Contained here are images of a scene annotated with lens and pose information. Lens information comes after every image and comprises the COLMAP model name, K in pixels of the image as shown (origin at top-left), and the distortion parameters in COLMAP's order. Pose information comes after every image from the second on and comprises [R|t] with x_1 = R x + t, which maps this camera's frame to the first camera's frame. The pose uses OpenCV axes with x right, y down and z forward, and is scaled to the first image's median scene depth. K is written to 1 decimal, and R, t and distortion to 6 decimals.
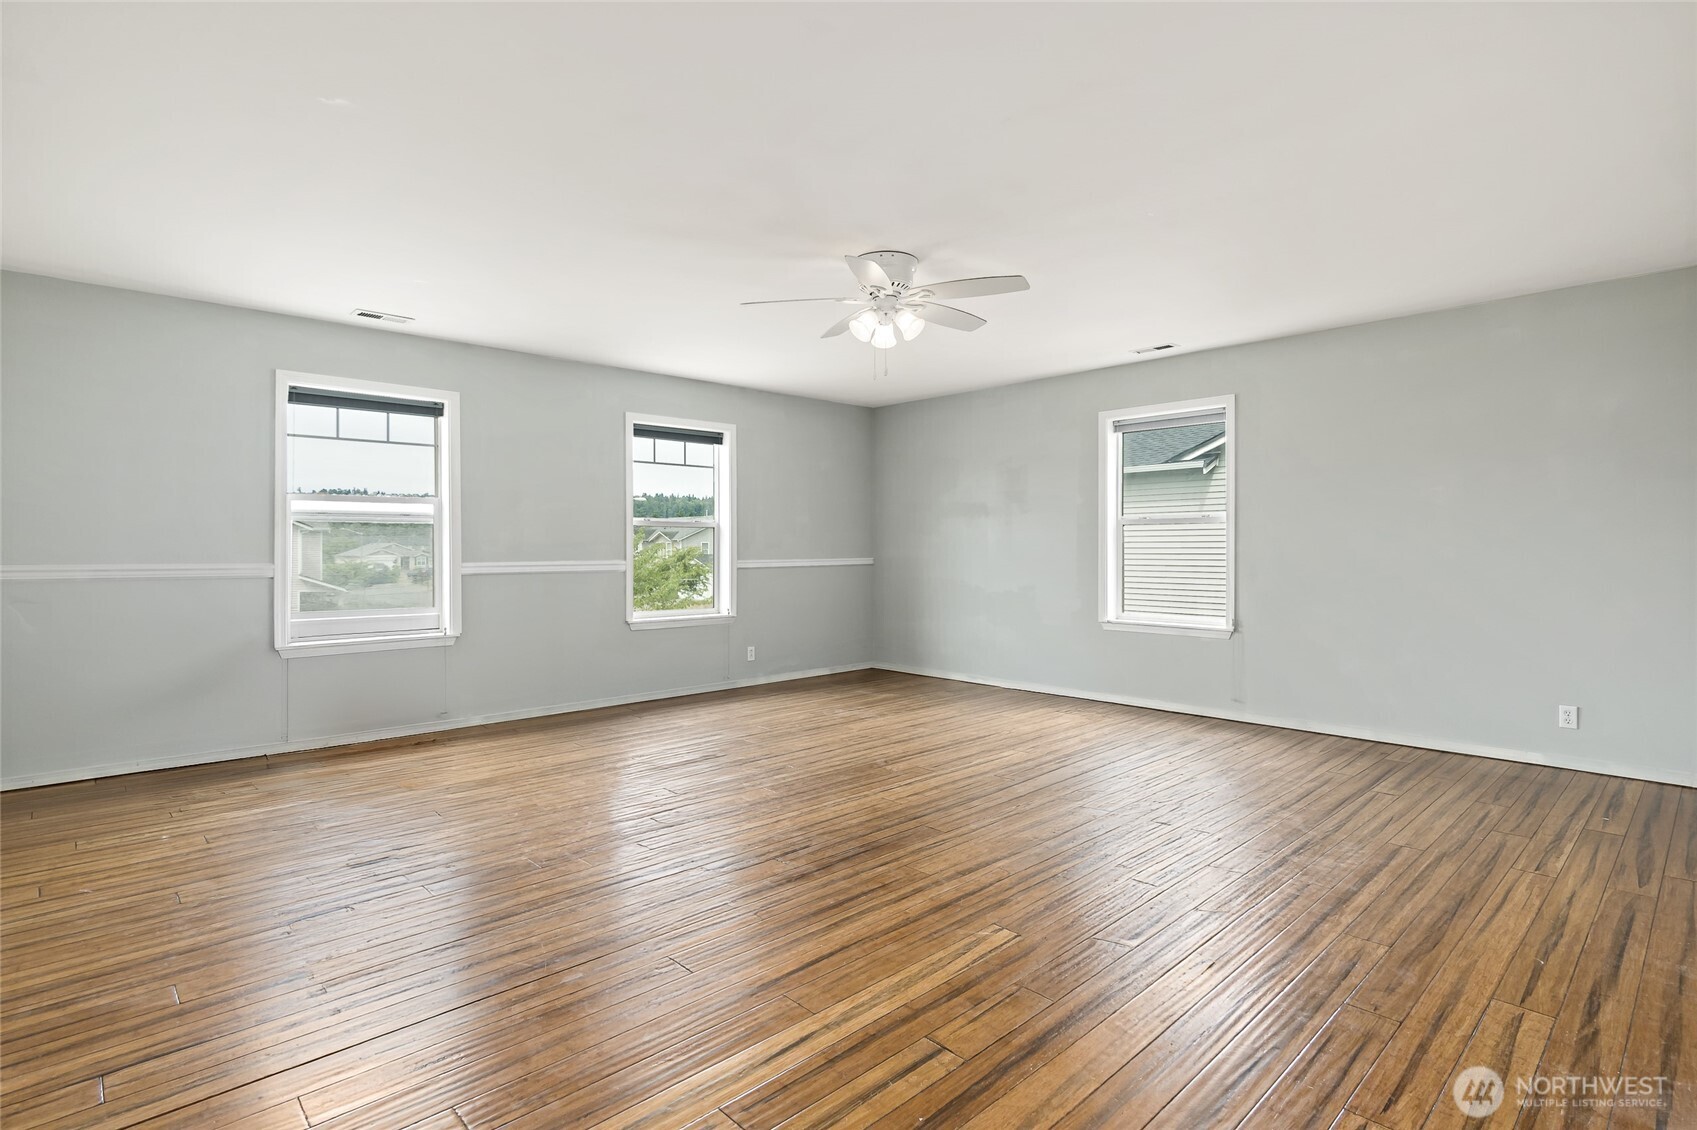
lens RADIAL K [[828.3, 0, 822.7], [0, 828.3, 544.4], [0, 0, 1]] dist [-0.000299, -0.000062]
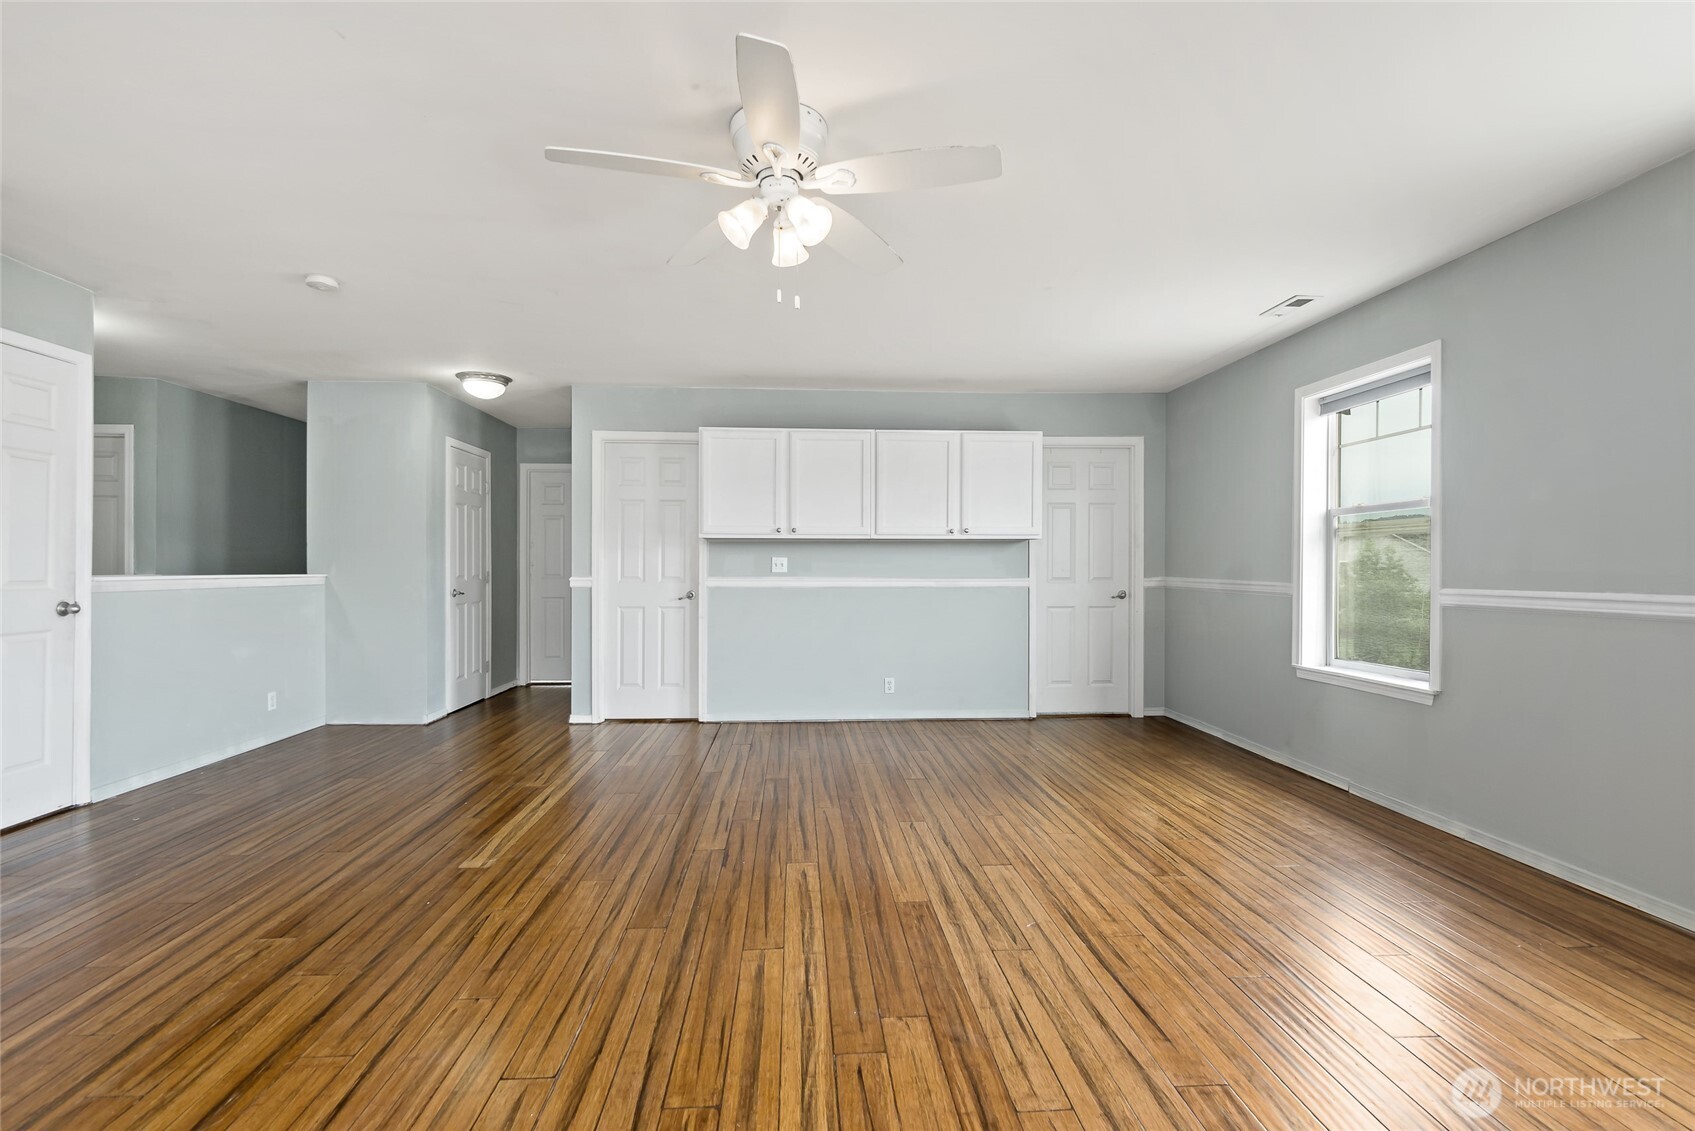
lens RADIAL K [[785.6, 0, 847.5], [0, 785.6, 565.5], [0, 0, 1]] dist [0.000136, -0.000122]
pose [[-0.623519, -0.002877, -0.781803, 0.561851], [0.003789, 0.999970, -0.006702, 0.008386], [0.781799, -0.007142, -0.623489, 1.524056]]
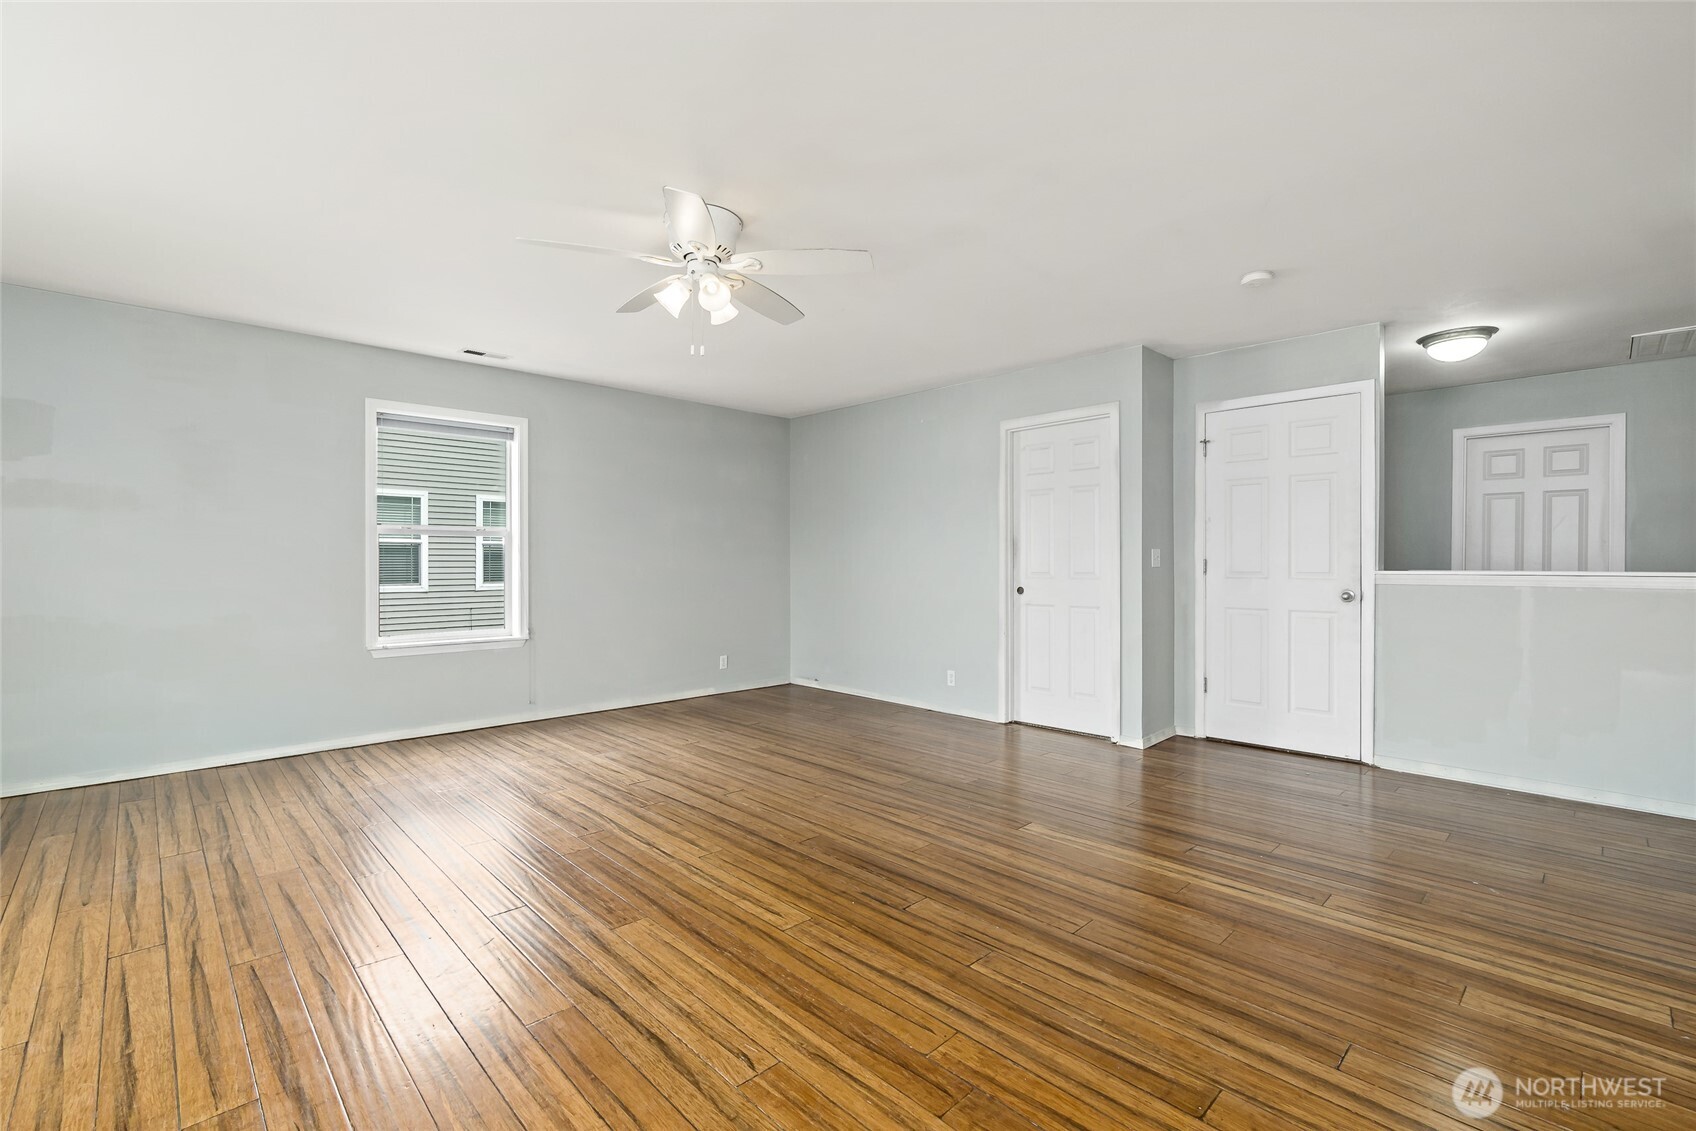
lens RADIAL K [[743.6, 0, 860.4], [0, 743.6, 564.0], [0, 0, 1]] dist [-0.000849, -0.000107]
pose [[-0.031600, -0.002593, 0.999497, -0.732930], [-0.006828, 0.999974, 0.002378, 0.005220], [-0.999477, -0.006749, -0.031617, 0.919071]]
